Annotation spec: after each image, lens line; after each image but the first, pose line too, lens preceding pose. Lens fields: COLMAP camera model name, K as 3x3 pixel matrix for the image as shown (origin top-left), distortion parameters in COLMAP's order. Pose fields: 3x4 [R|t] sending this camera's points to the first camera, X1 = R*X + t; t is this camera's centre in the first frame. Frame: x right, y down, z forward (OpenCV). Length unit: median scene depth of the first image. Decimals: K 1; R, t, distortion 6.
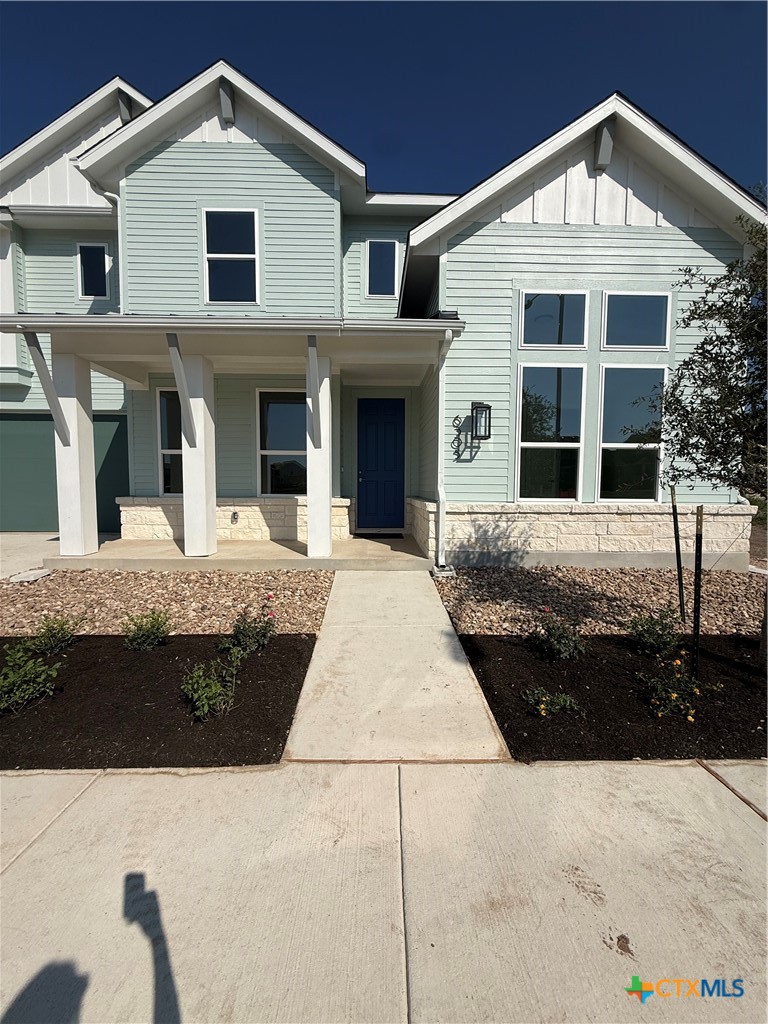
lens RADIAL K [[409.7, 0, 382.3], [0, 409.7, 512.5], [0, 0, 1]] dist [-0.001069, 0.000085]
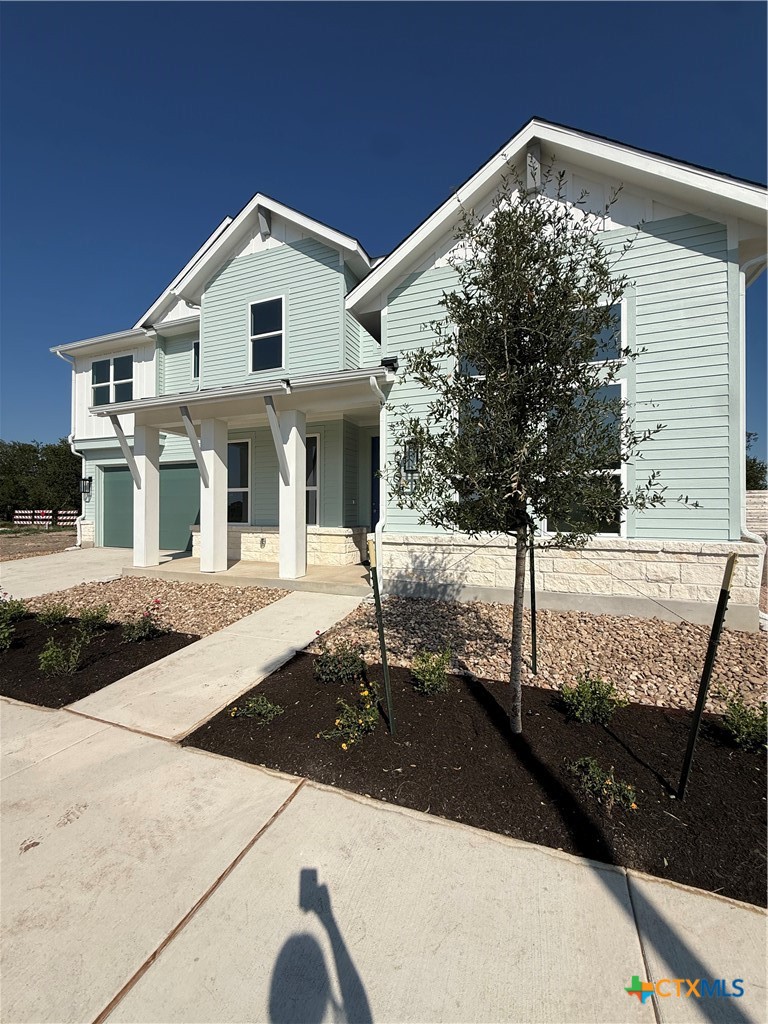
lens RADIAL K [[409.7, 0, 383.3], [0, 409.7, 512.5], [0, 0, 1]] dist [-0.001069, 0.000085]
pose [[0.922787, -0.002662, -0.385301, 0.469168], [-0.024723, 0.997507, -0.066102, -0.006781], [0.384517, 0.070524, 0.920420, 0.017753]]
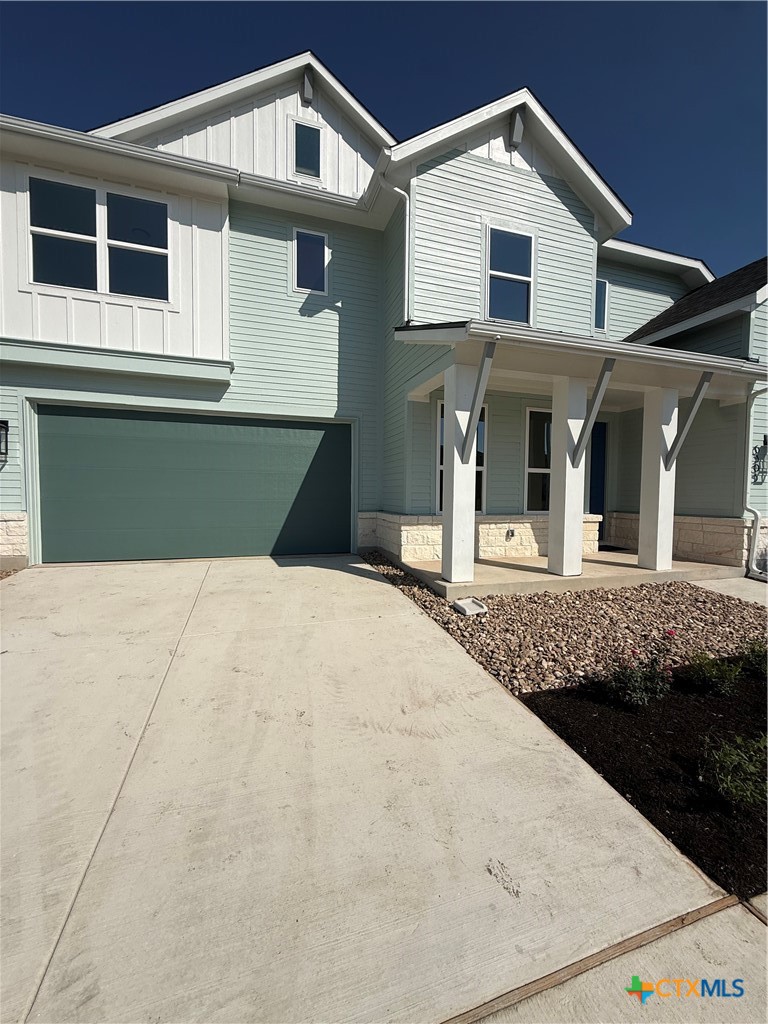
lens RADIAL K [[409.7, 0, 387.4], [0, 409.7, 512.5], [0, 0, 1]] dist [-0.001069, 0.000085]
pose [[0.960206, -0.009010, 0.279146, -0.994450], [0.014723, 0.999723, -0.018376, -0.030342], [-0.278903, 0.021754, 0.960073, 0.135010]]
